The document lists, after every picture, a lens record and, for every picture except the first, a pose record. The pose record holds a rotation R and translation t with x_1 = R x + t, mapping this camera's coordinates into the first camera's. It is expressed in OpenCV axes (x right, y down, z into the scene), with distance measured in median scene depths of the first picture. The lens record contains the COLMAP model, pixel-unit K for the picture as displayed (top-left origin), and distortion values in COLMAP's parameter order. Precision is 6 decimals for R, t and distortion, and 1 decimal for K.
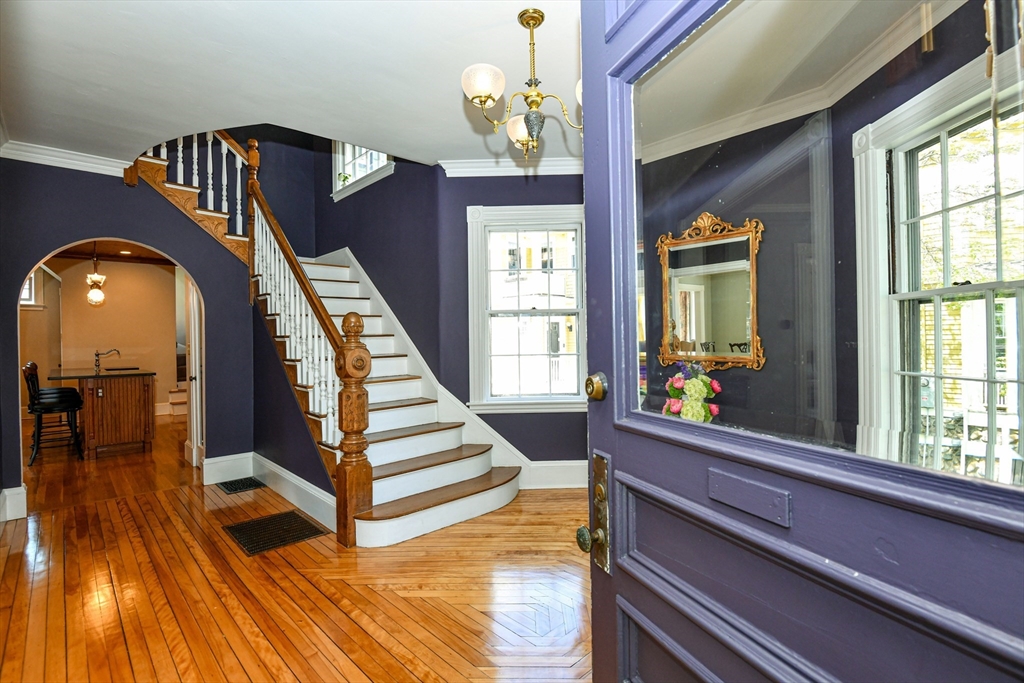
lens RADIAL K [[481.1, 0, 512.0], [0, 481.1, 341.5], [0, 0, 1]] dist [-0.020117, -0.000200]
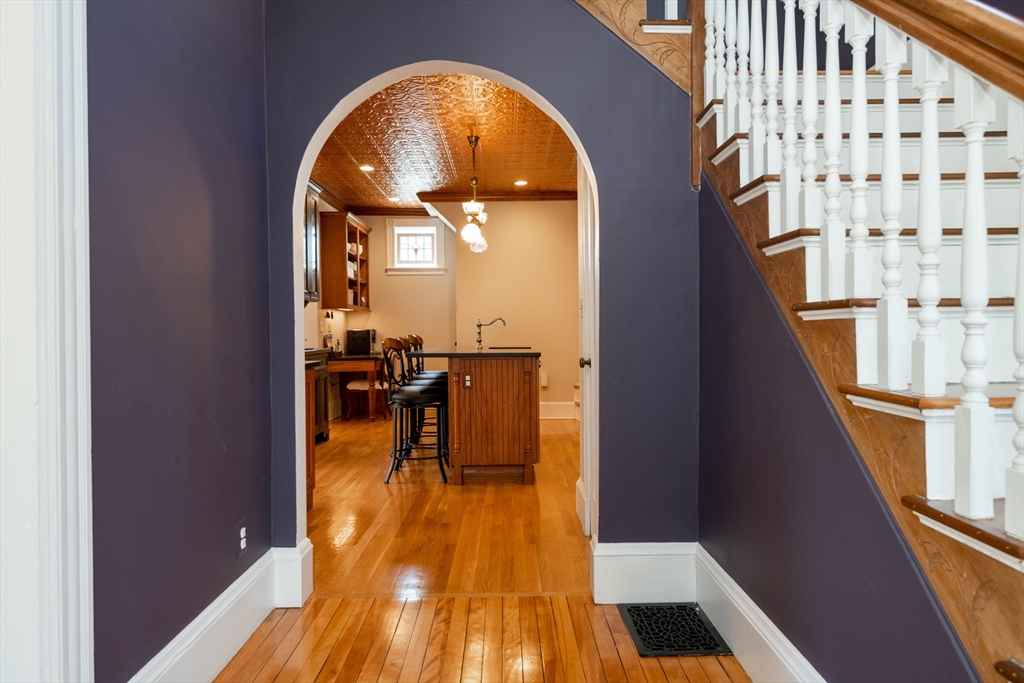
lens RADIAL K [[654.9, 0, 512.0], [0, 654.9, 341.5], [0, 0, 1]] dist [0.002985, 0.000550]
pose [[0.731228, 0.015289, -0.681961, -0.274916], [-0.002239, 0.999797, 0.020015, 0.045062], [0.682129, -0.013108, 0.731114, 0.477443]]
